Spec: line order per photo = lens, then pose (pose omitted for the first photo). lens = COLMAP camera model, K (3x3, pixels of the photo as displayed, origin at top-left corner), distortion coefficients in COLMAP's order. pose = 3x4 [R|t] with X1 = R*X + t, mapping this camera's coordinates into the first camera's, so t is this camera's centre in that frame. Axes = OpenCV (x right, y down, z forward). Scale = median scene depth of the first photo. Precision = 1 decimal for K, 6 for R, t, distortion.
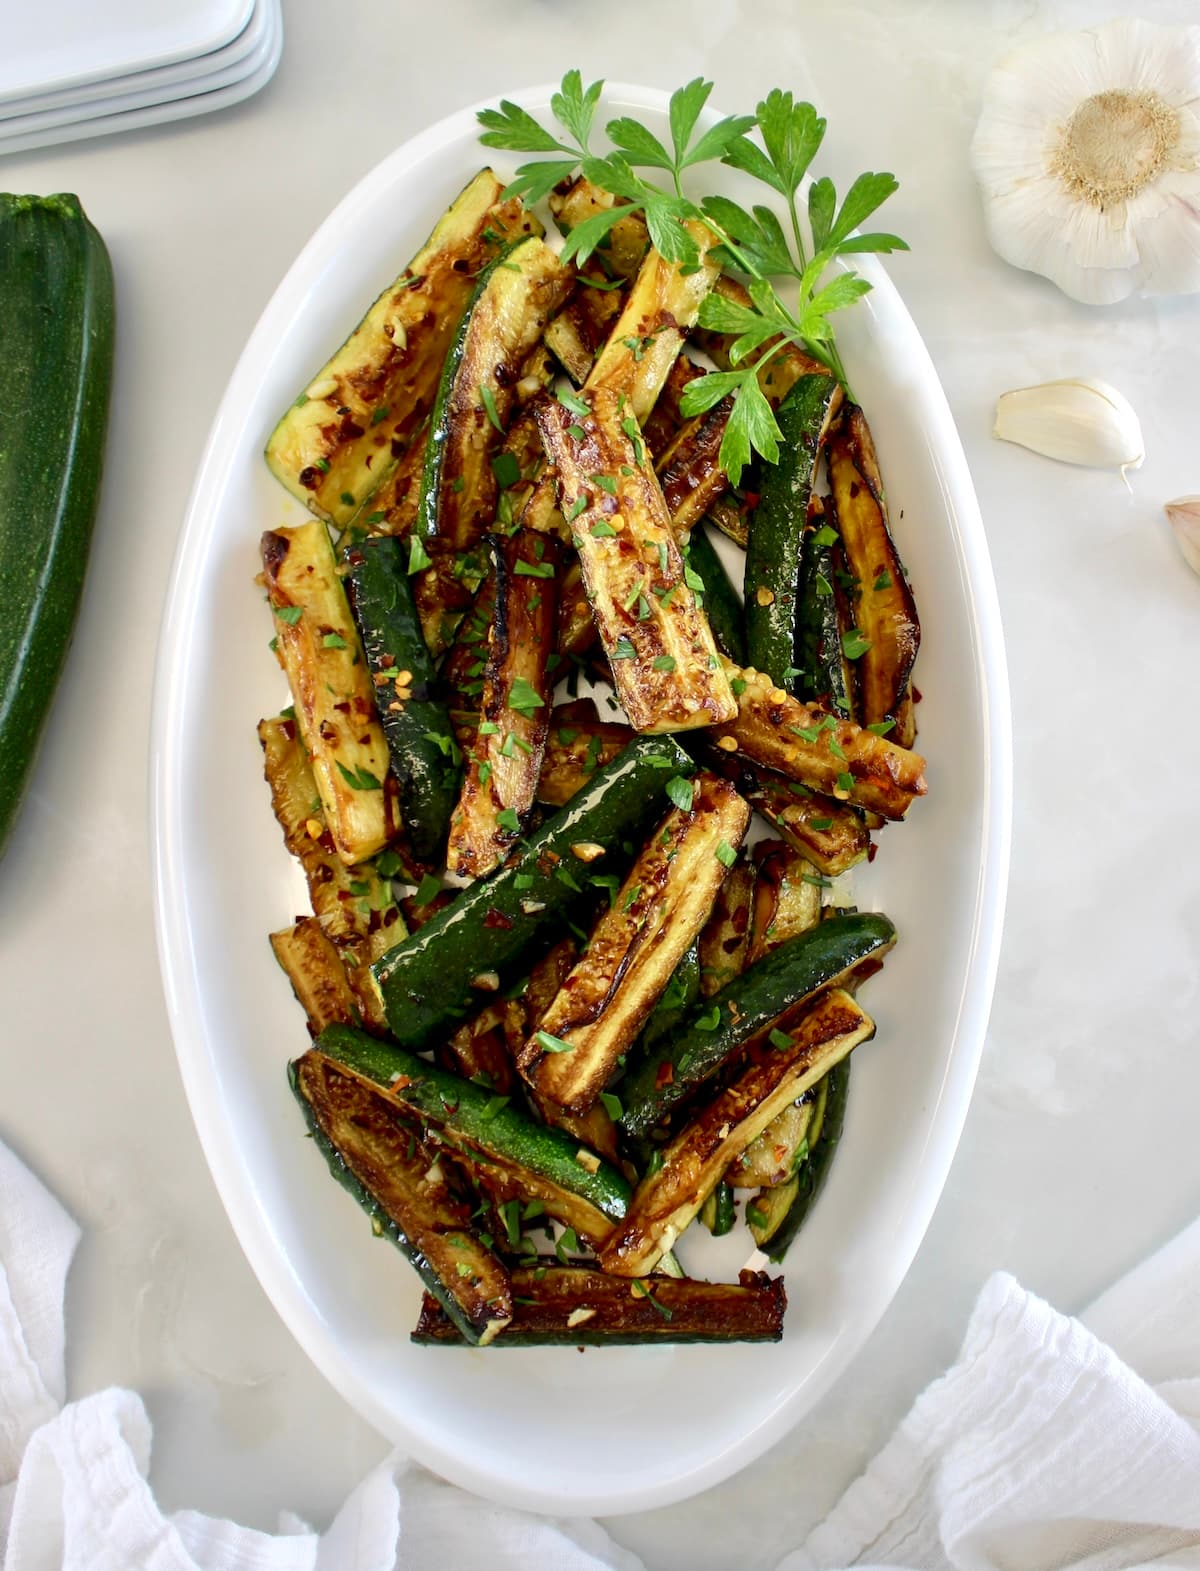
lens RADIAL K [[1995.3, 0, 598.5], [0, 1995.3, 780.3], [0, 0, 1]] dist [-0.141712, 0.000000]
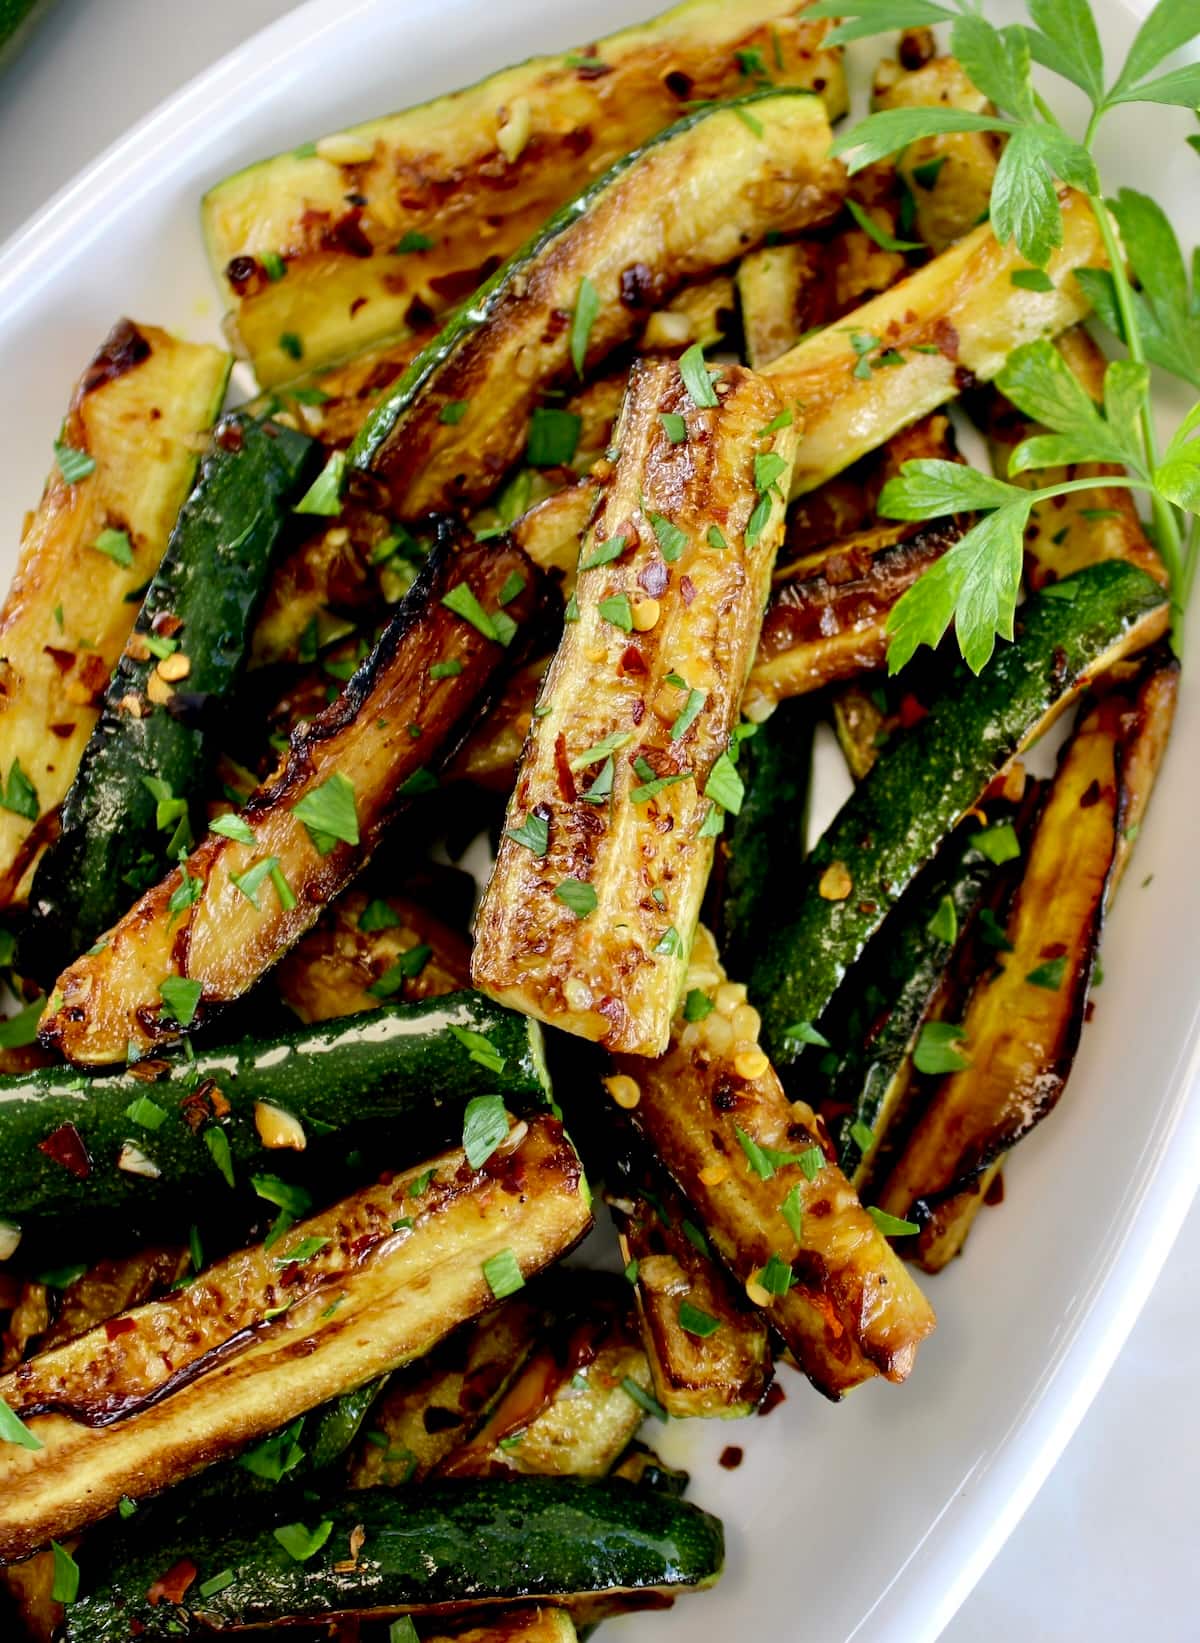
lens RADIAL K [[2212.8, 0, 619.3], [0, 2212.8, 754.4], [0, 0, 1]] dist [-0.083996, 0.000000]
pose [[0.854435, 0.509328, -0.102600, 0.077758], [-0.514908, 0.856474, -0.036354, -0.071051], [0.069358, 0.083891, 0.994058, 0.417312]]
